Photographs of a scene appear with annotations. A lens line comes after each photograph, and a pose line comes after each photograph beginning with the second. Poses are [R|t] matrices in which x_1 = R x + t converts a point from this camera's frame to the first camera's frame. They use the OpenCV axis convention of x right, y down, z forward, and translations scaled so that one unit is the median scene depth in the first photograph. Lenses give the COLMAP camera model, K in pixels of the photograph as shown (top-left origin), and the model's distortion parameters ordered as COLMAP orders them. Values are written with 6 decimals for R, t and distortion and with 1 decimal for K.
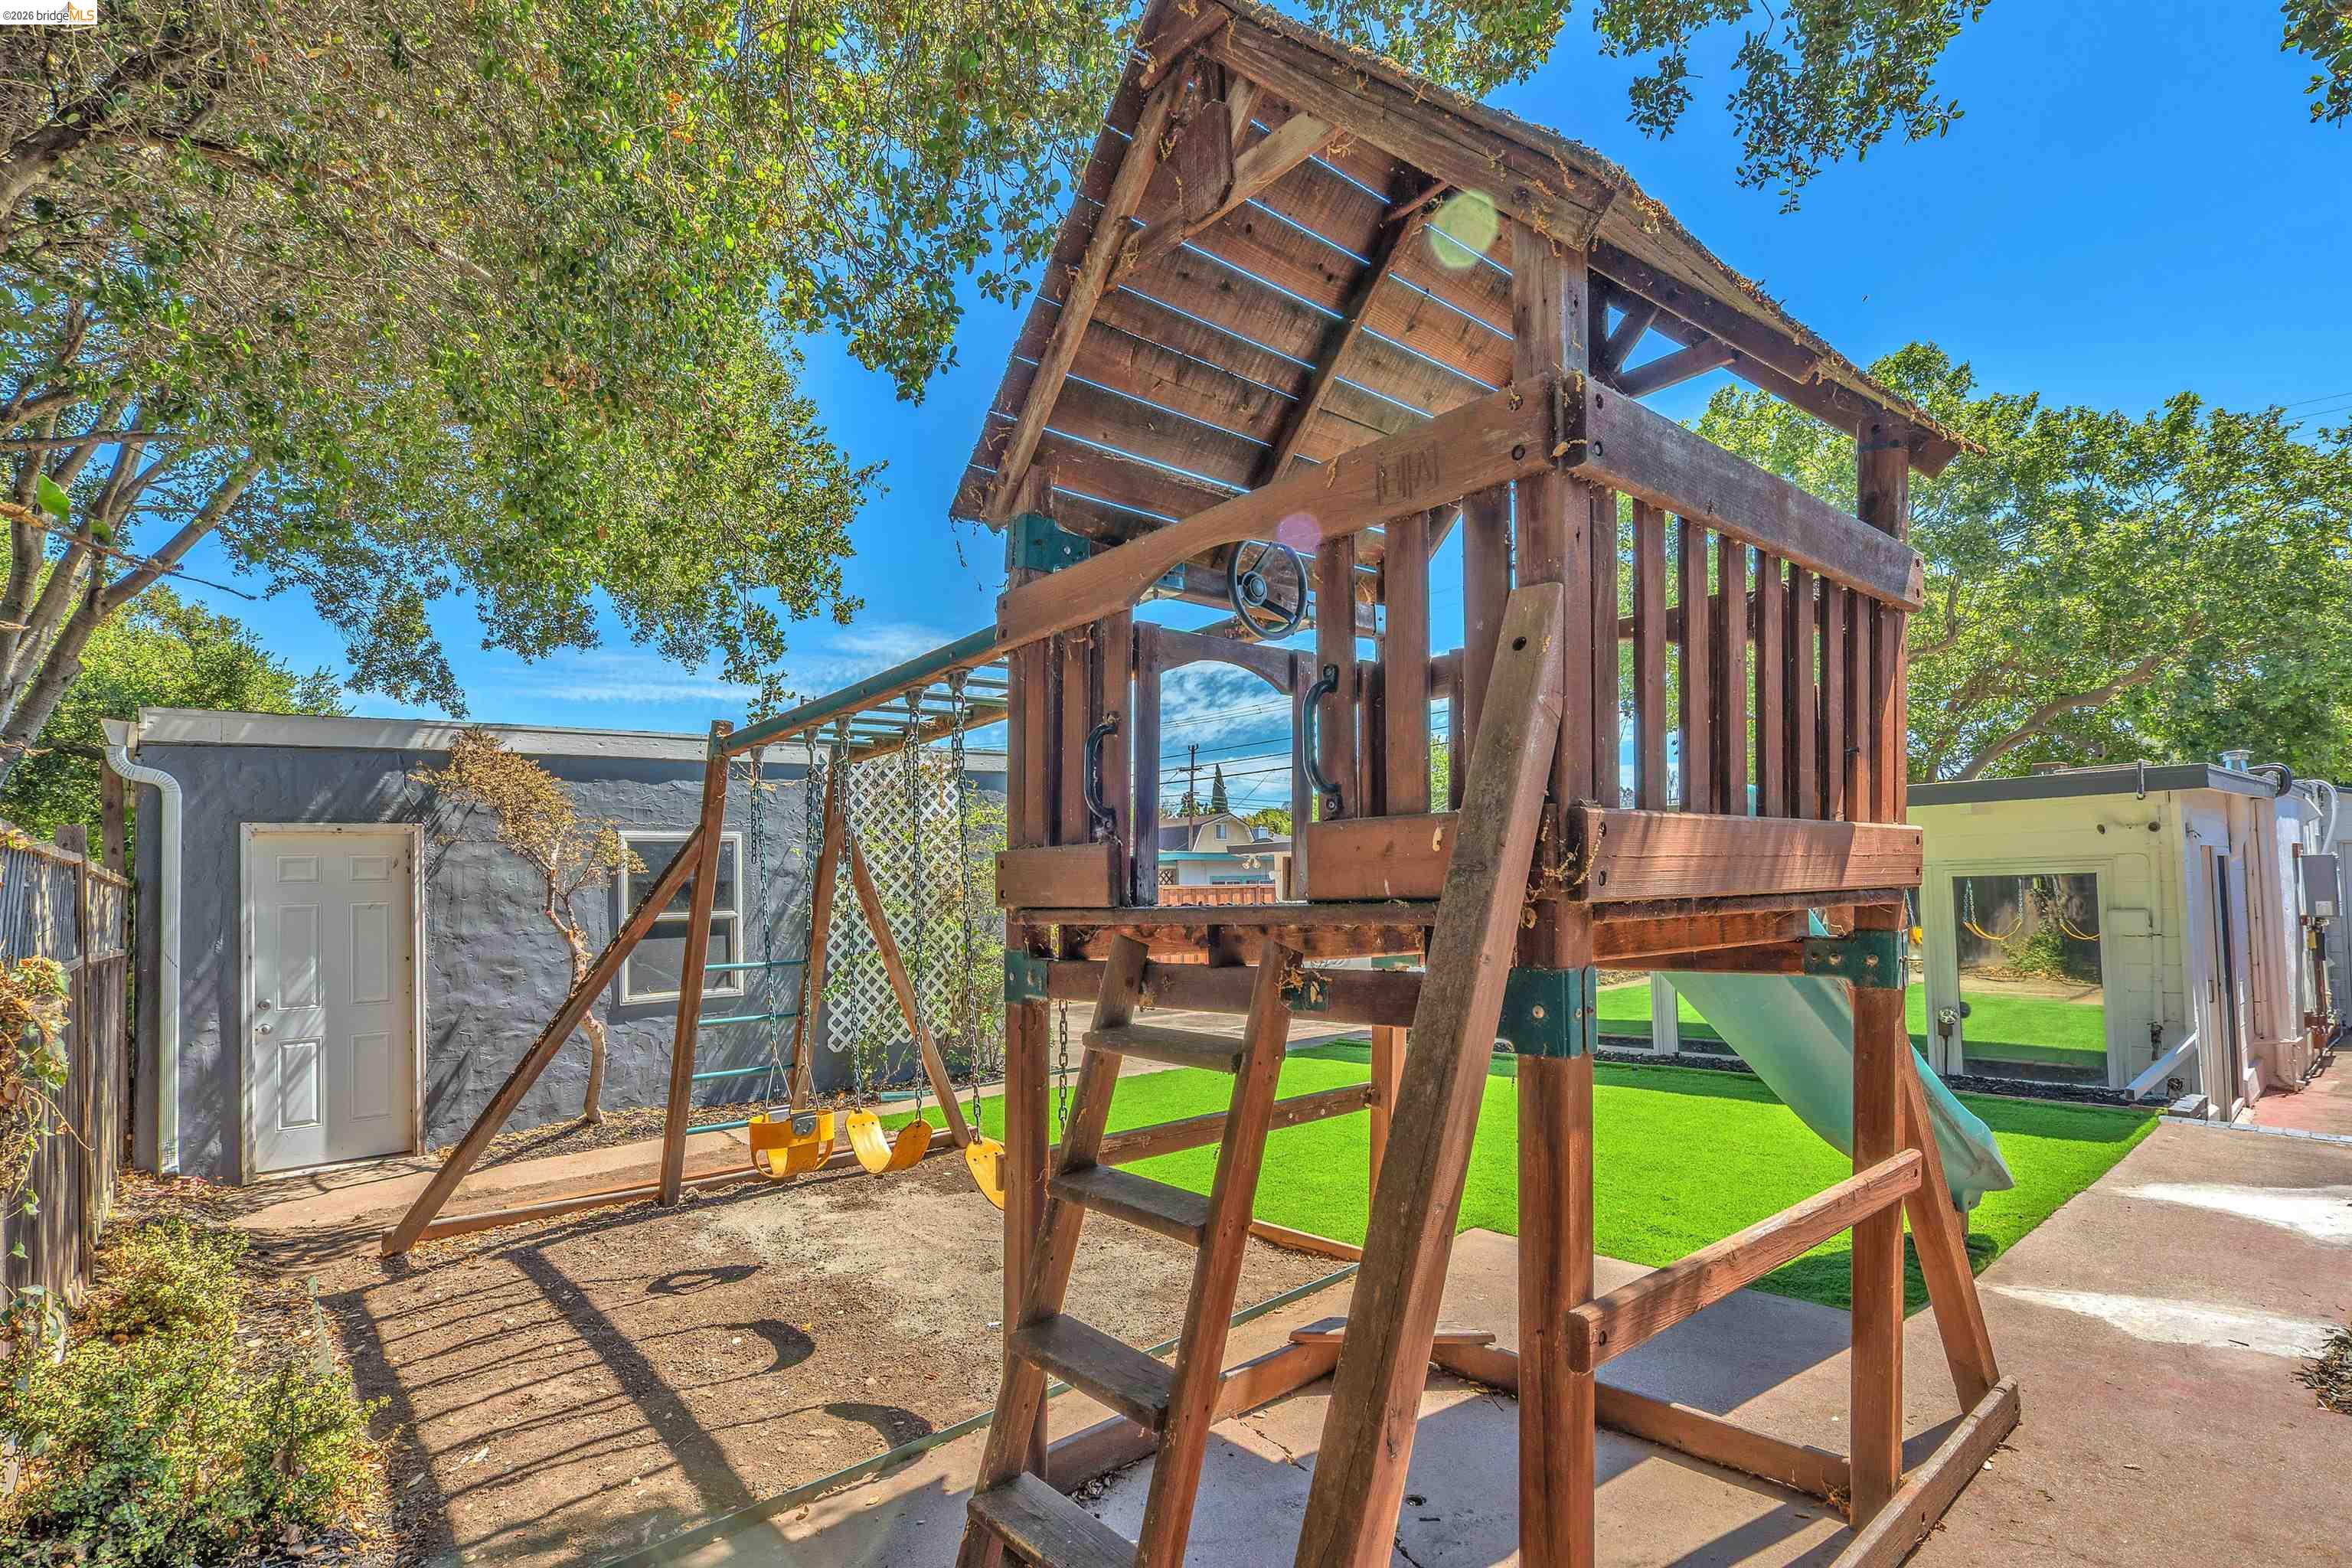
lens RADIAL K [[1117.4, 0, 1167.3], [0, 1117.4, 782.9], [0, 0, 1]] dist [-0.004226, 0.000812]
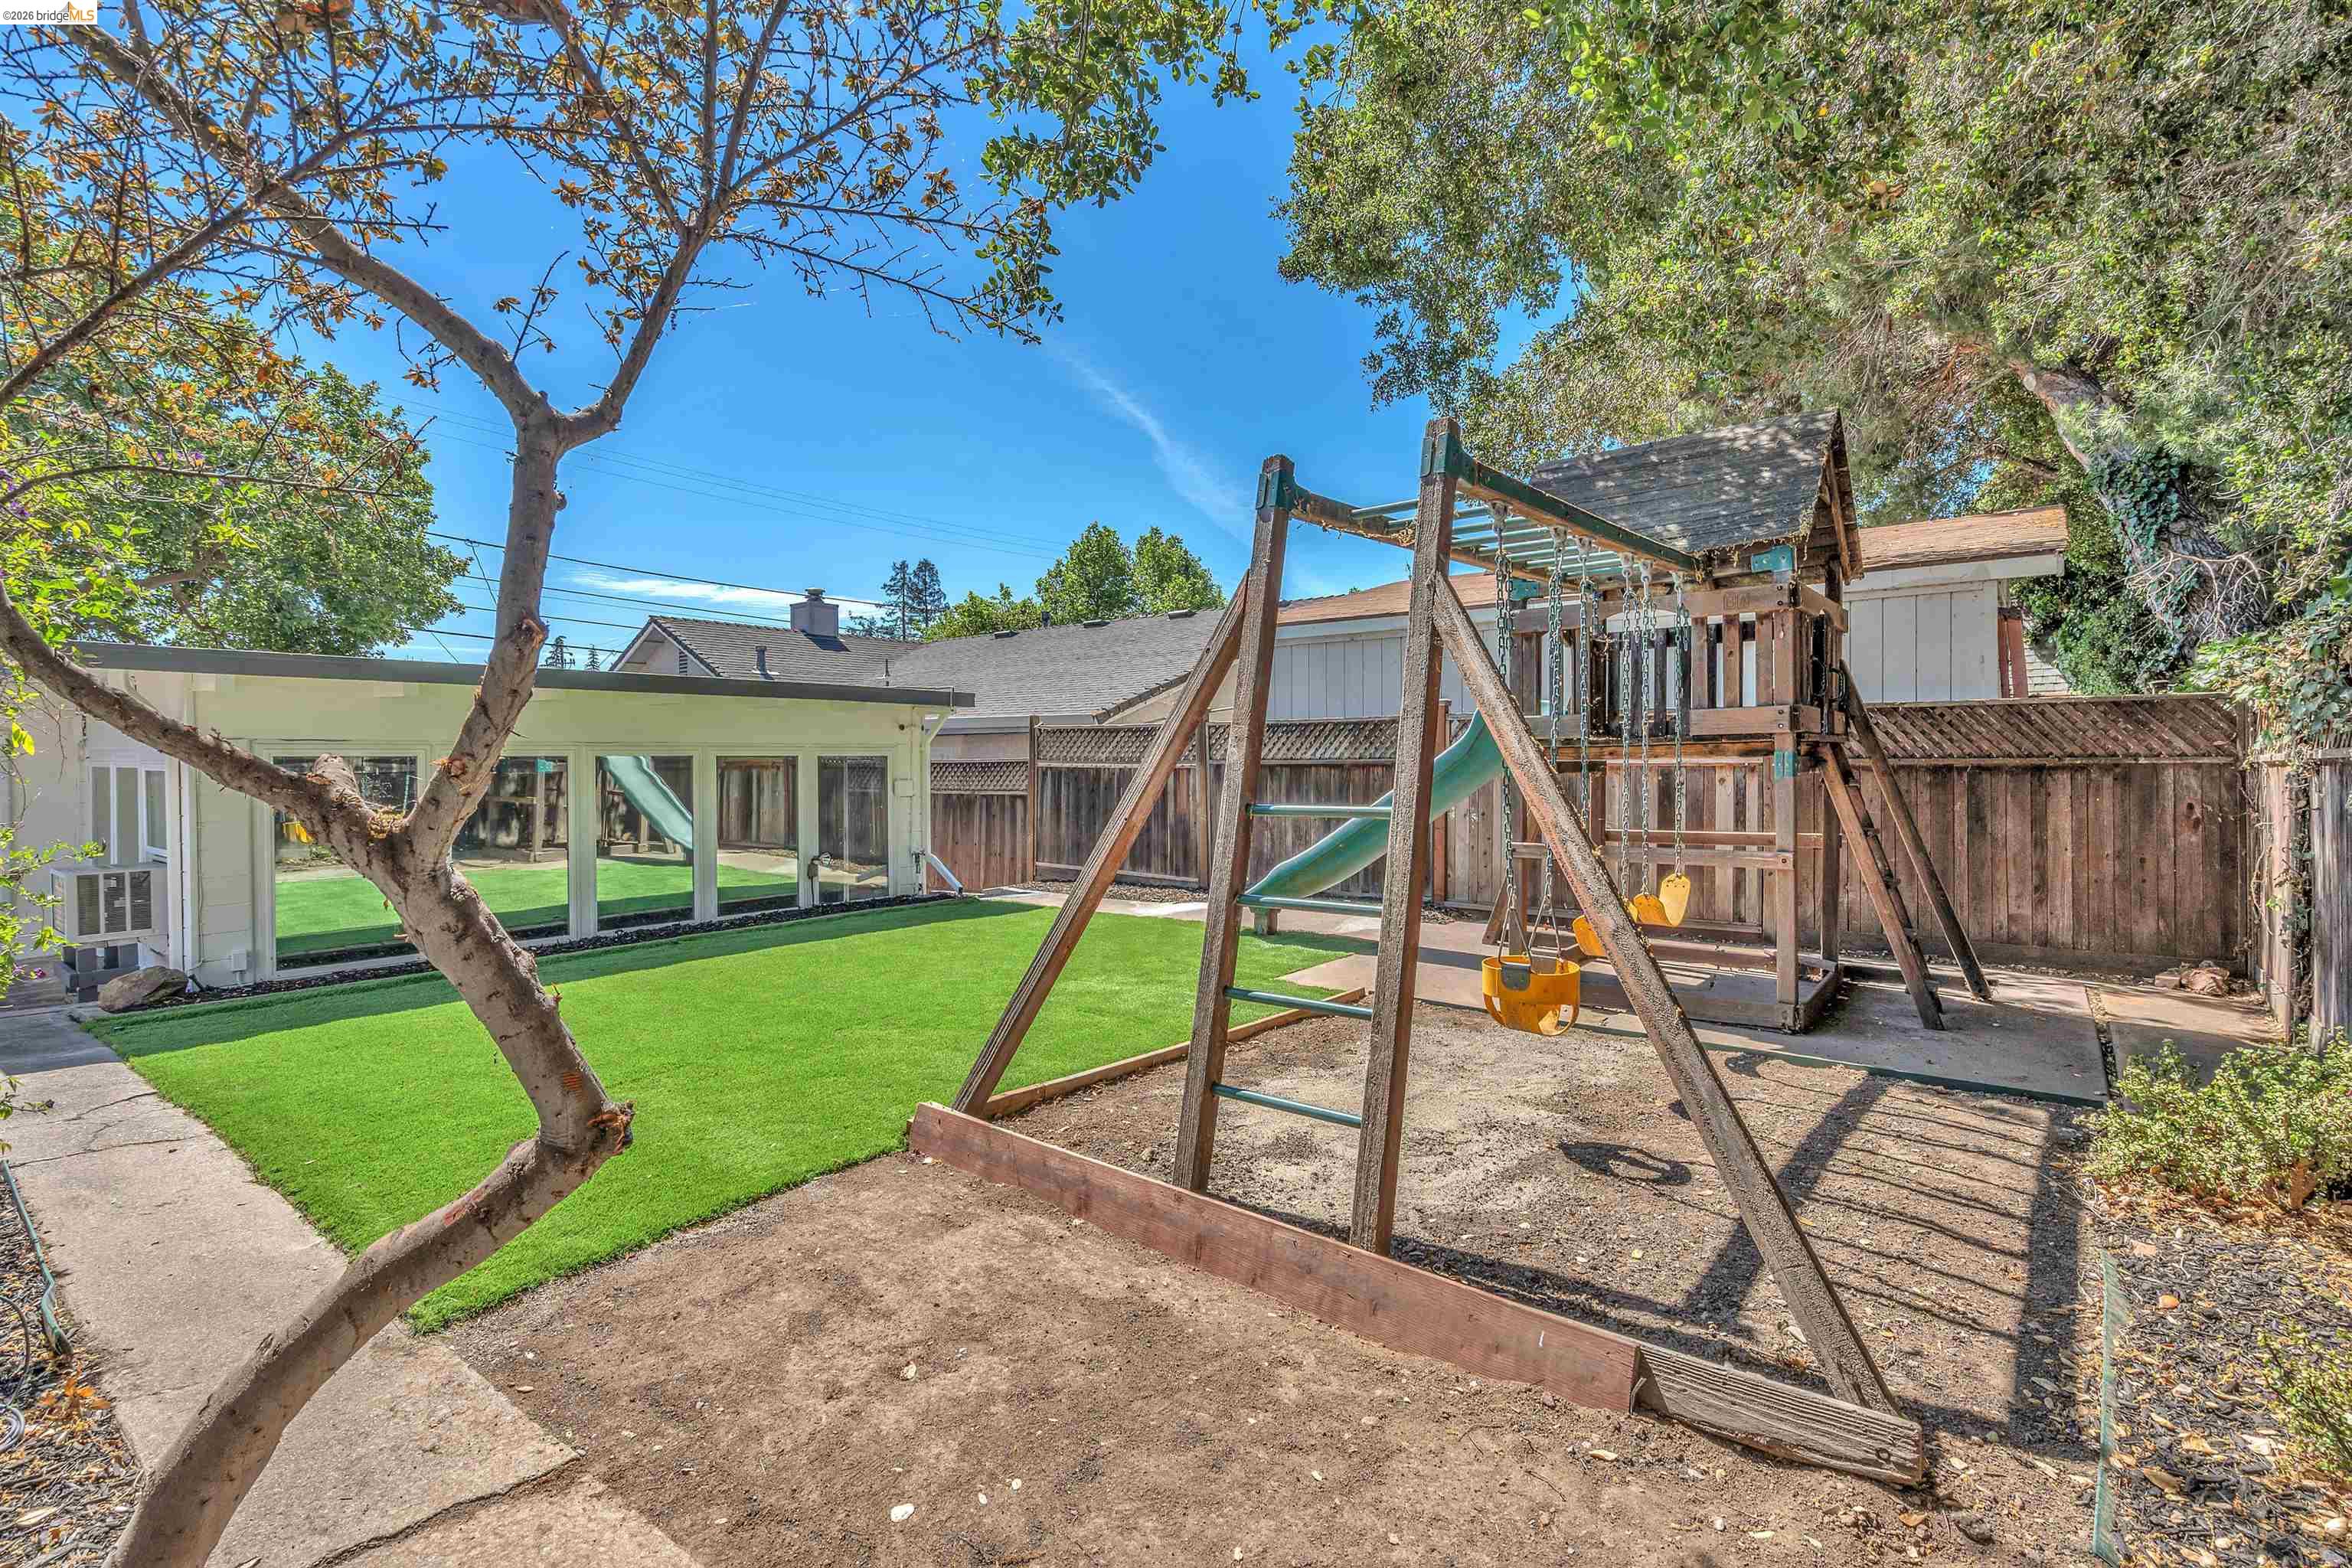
lens RADIAL K [[1090.8, 0, 1180.1], [0, 1090.8, 775.7], [0, 0, 1]] dist [-0.000182, 0.000039]
pose [[-0.175921, 0.028278, 0.983998, -1.078663], [-0.090081, 0.994931, -0.044697, 0.214206], [-0.980274, -0.096503, -0.172482, 1.390600]]
